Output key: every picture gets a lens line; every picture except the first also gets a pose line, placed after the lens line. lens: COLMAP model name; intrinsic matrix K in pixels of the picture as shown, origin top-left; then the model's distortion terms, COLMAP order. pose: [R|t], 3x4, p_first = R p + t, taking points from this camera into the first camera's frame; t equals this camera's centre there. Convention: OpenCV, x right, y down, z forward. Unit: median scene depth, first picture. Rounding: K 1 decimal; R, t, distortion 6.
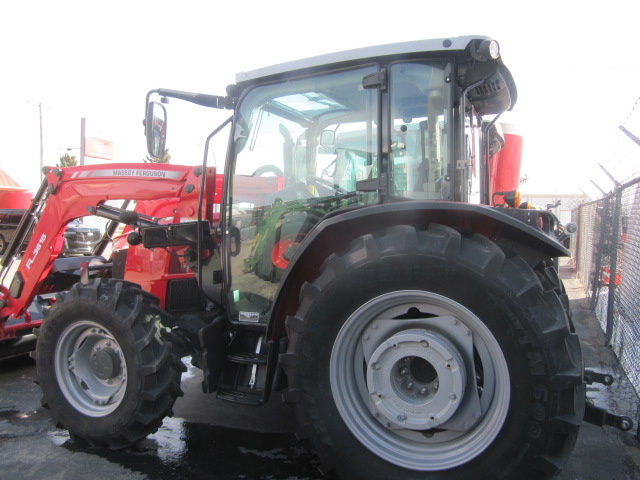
lens RADIAL K [[527.8, 0, 317.8], [0, 527.8, 240.8], [0, 0, 1]] dist [-0.056040, 0.034031]
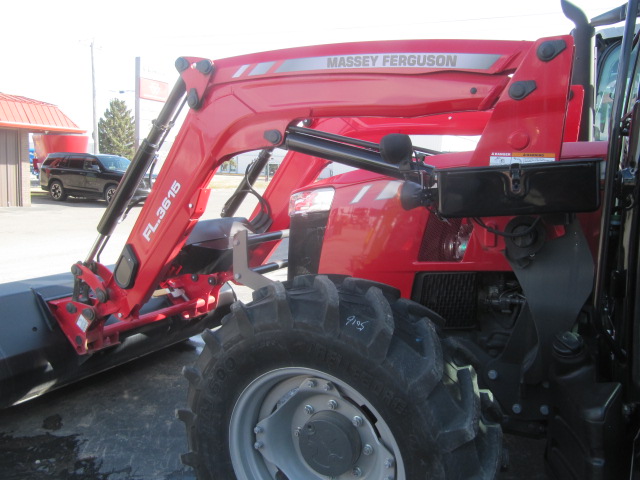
lens RADIAL K [[527.8, 0, 321.4], [0, 527.8, 237.3], [0, 0, 1]] dist [-0.056040, 0.034031]
pose [[0.997134, 0.025466, -0.071235, -0.330663], [-0.019083, 0.995858, 0.088896, -0.006144], [0.073204, -0.087282, 0.993490, 0.444919]]
